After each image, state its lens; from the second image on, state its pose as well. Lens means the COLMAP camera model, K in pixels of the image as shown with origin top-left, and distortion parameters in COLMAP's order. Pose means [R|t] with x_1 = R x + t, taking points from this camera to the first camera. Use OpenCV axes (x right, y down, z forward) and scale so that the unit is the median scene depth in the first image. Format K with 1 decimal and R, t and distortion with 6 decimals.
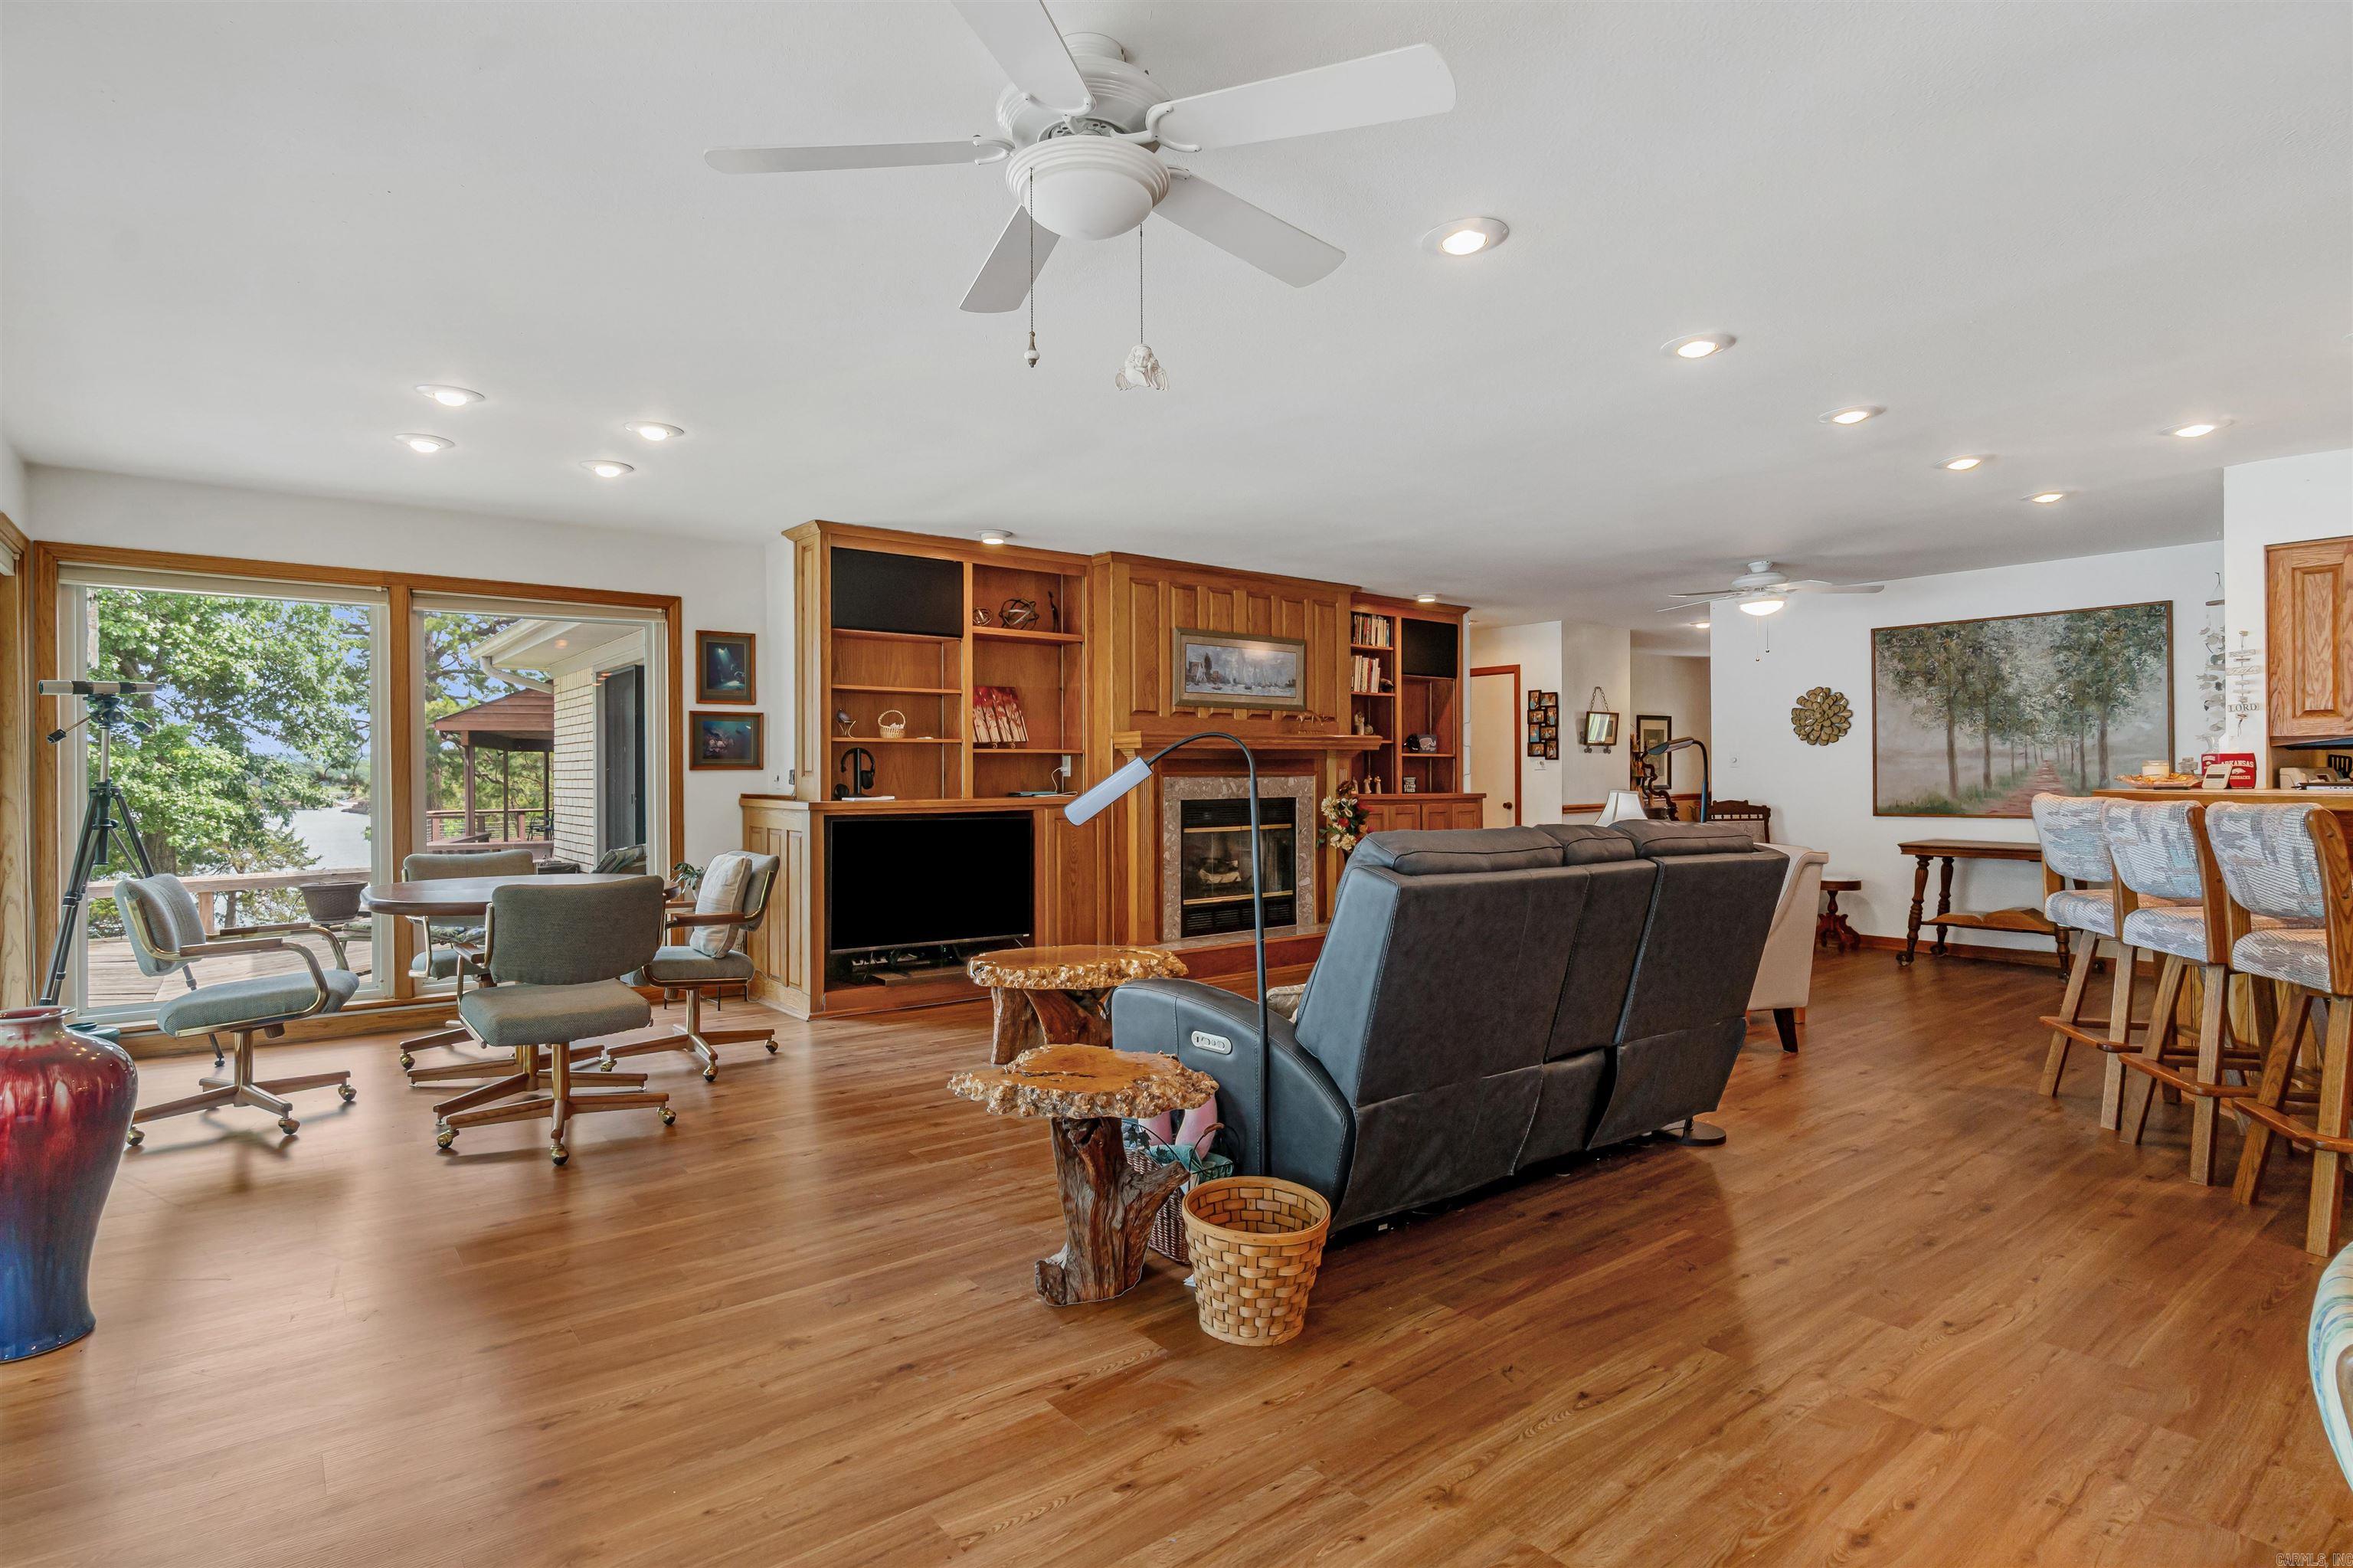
lens RADIAL K [[1181.1, 0, 1164.1], [0, 1181.1, 782.5], [0, 0, 1]] dist [-0.001110, 0.000749]
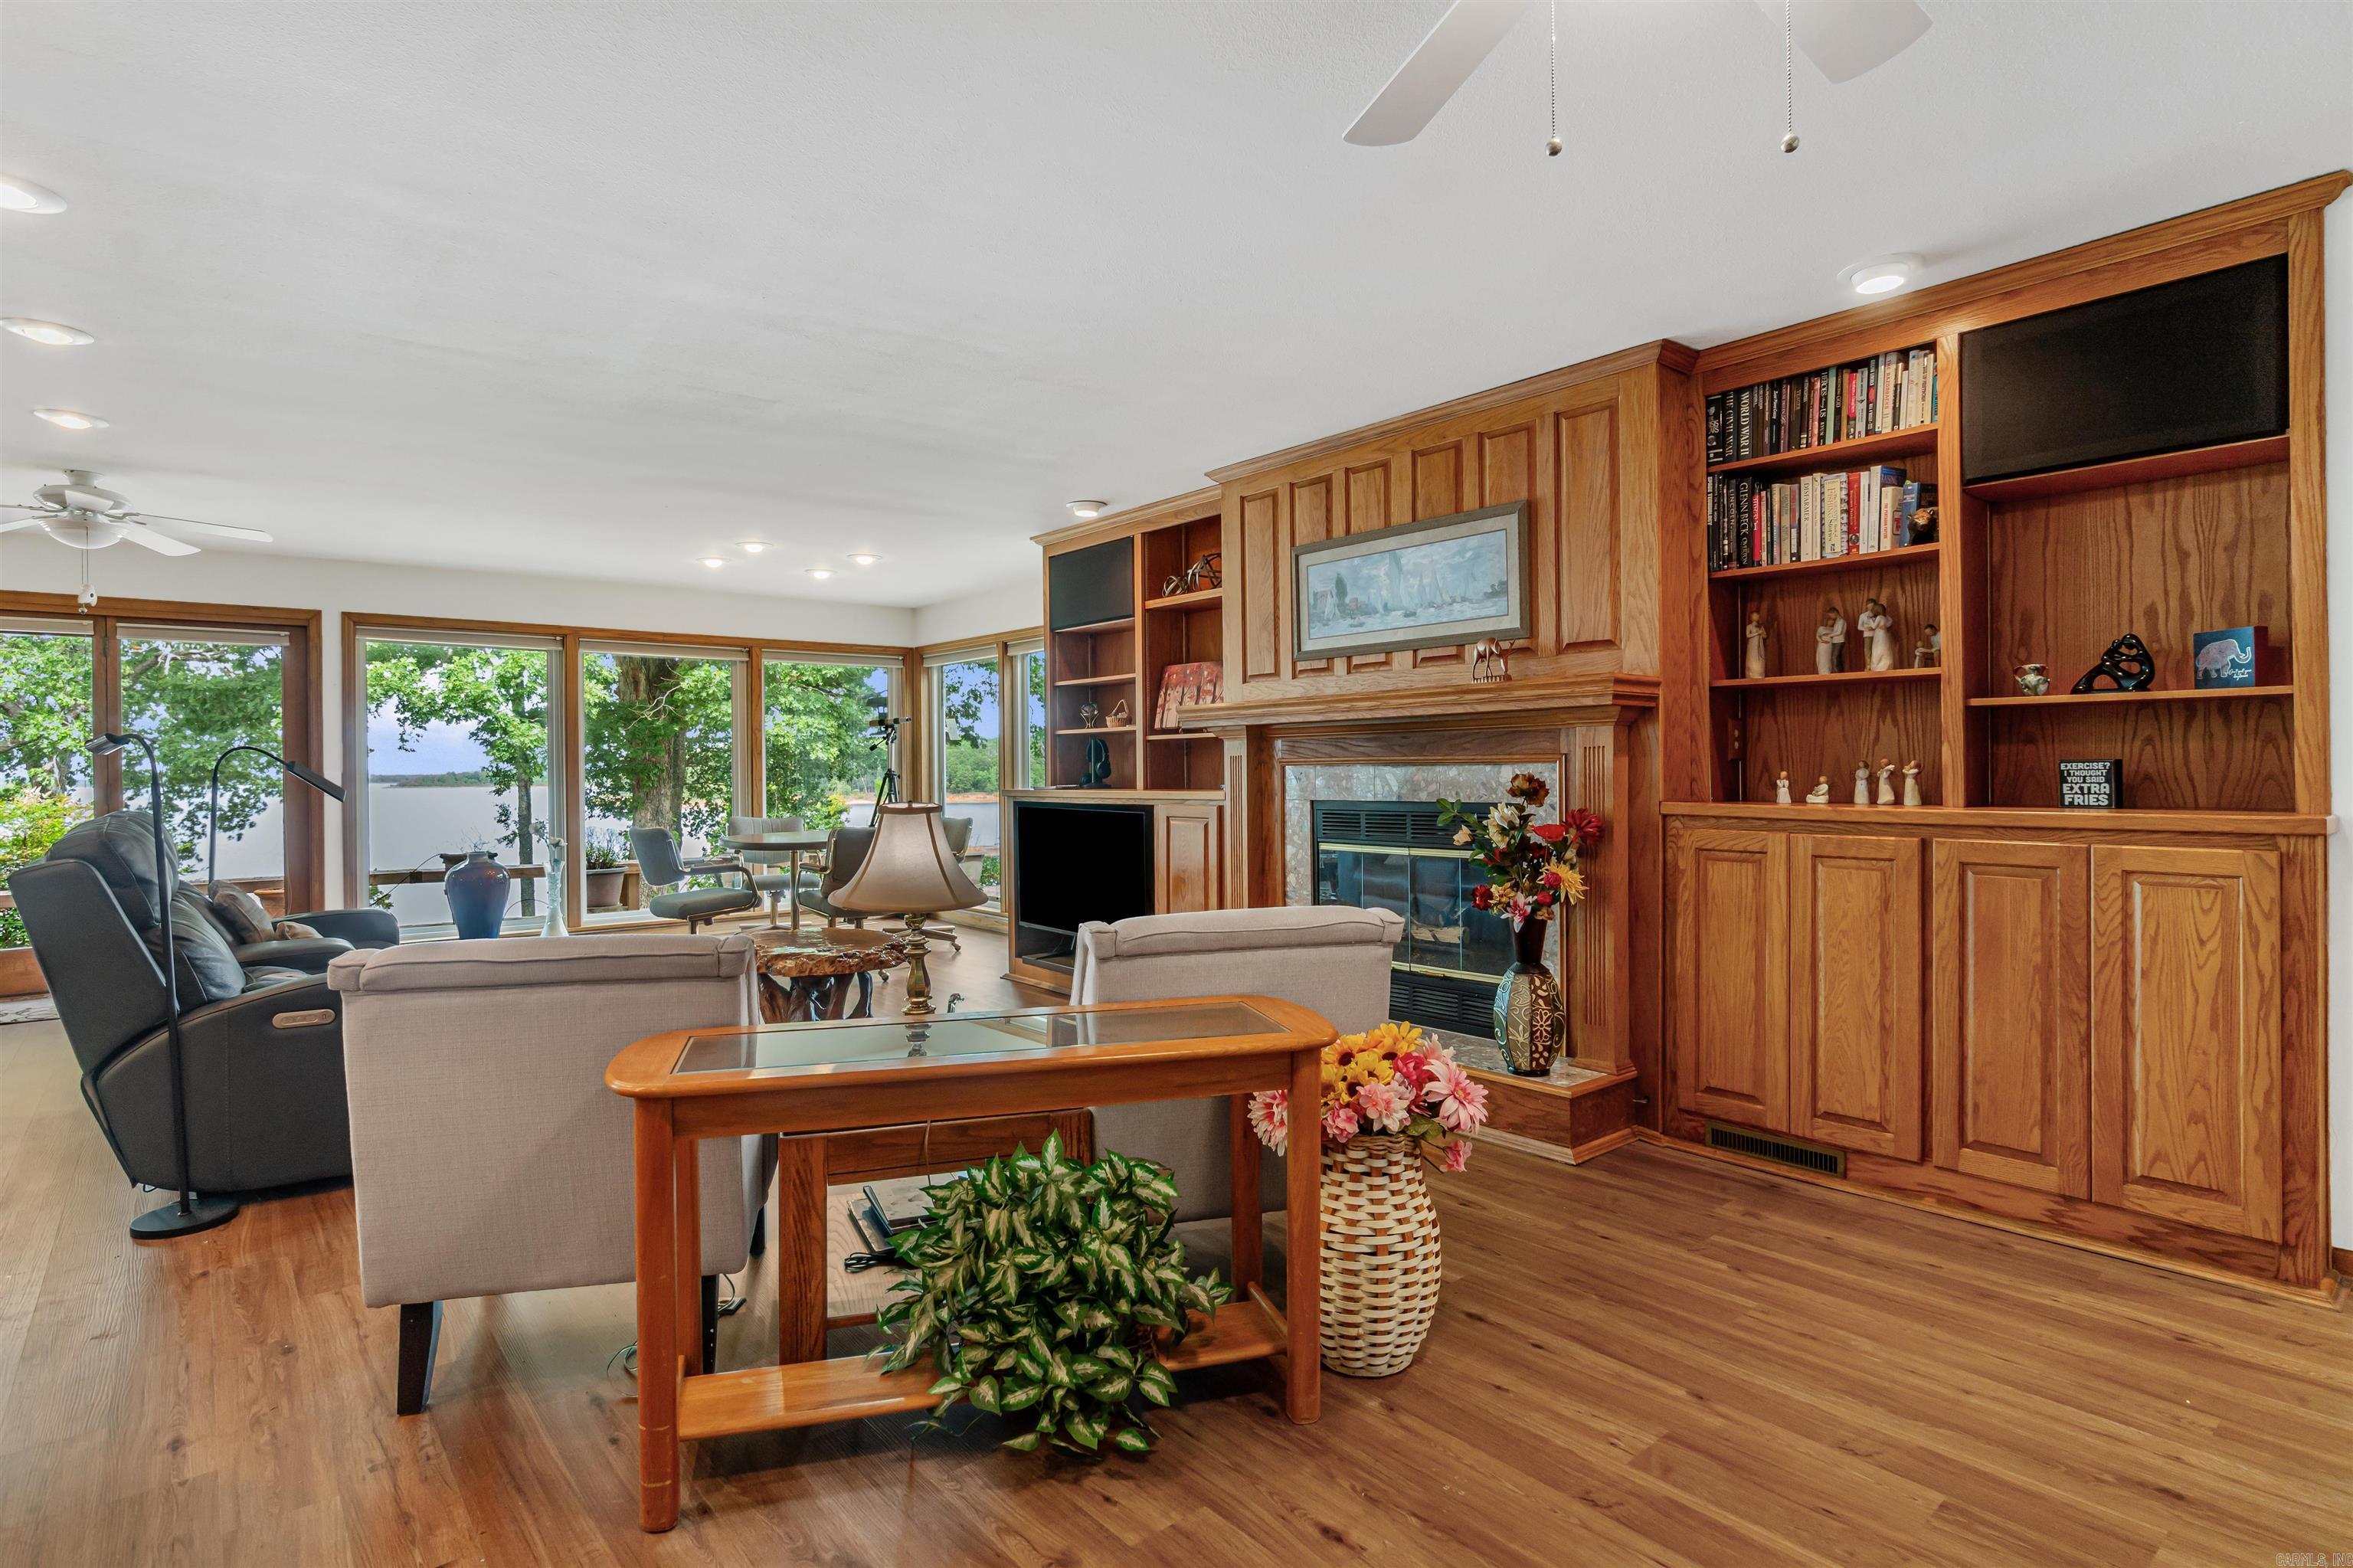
lens RADIAL K [[1186.5, 0, 1158.2], [0, 1186.5, 771.7], [0, 0, 1]] dist [-0.003282, -0.000390]
pose [[0.026410, 0.007211, -0.999625, 0.691697], [0.004082, 0.999965, 0.007321, -0.006630], [0.999643, -0.004274, 0.026380, 0.897669]]
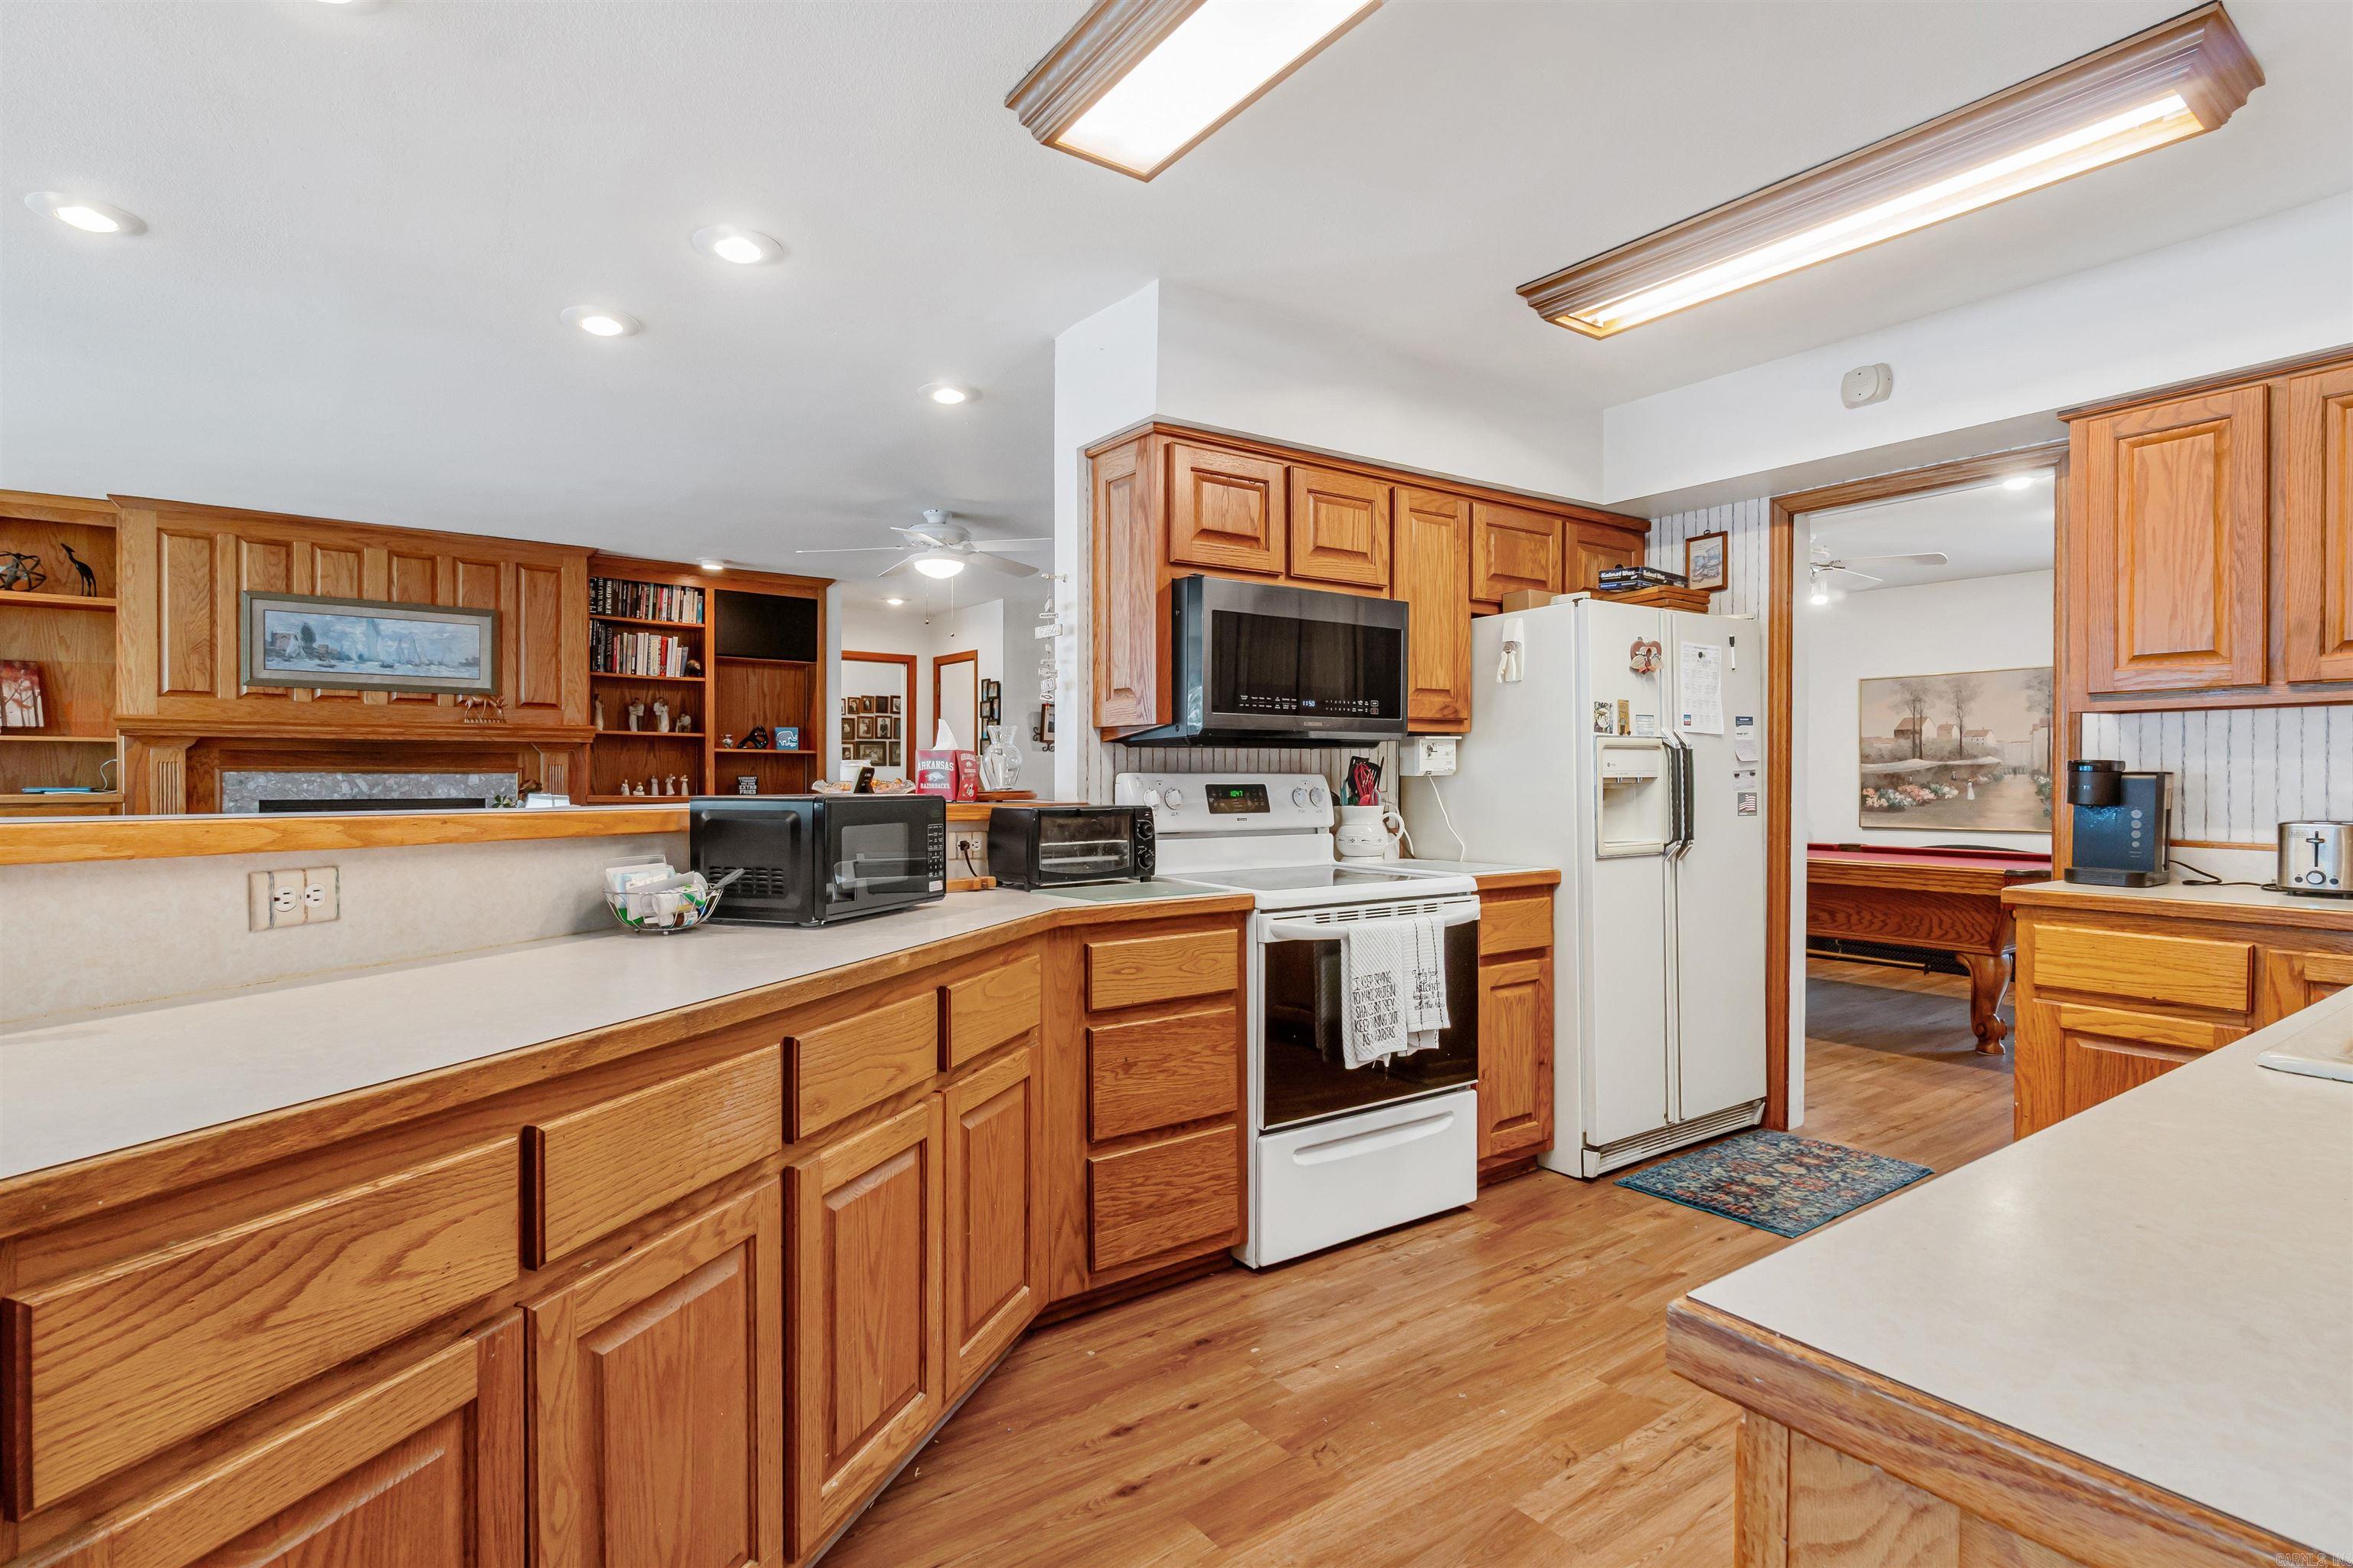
lens RADIAL K [[1150.1, 0, 1156.0], [0, 1150.1, 788.0], [0, 0, 1]] dist [0.000398, -0.000633]
pose [[0.998758, 0.012153, -0.048326, 0.683102], [-0.011893, 0.999913, 0.005658, -0.005452], [0.048390, -0.005076, 0.998816, 0.225485]]
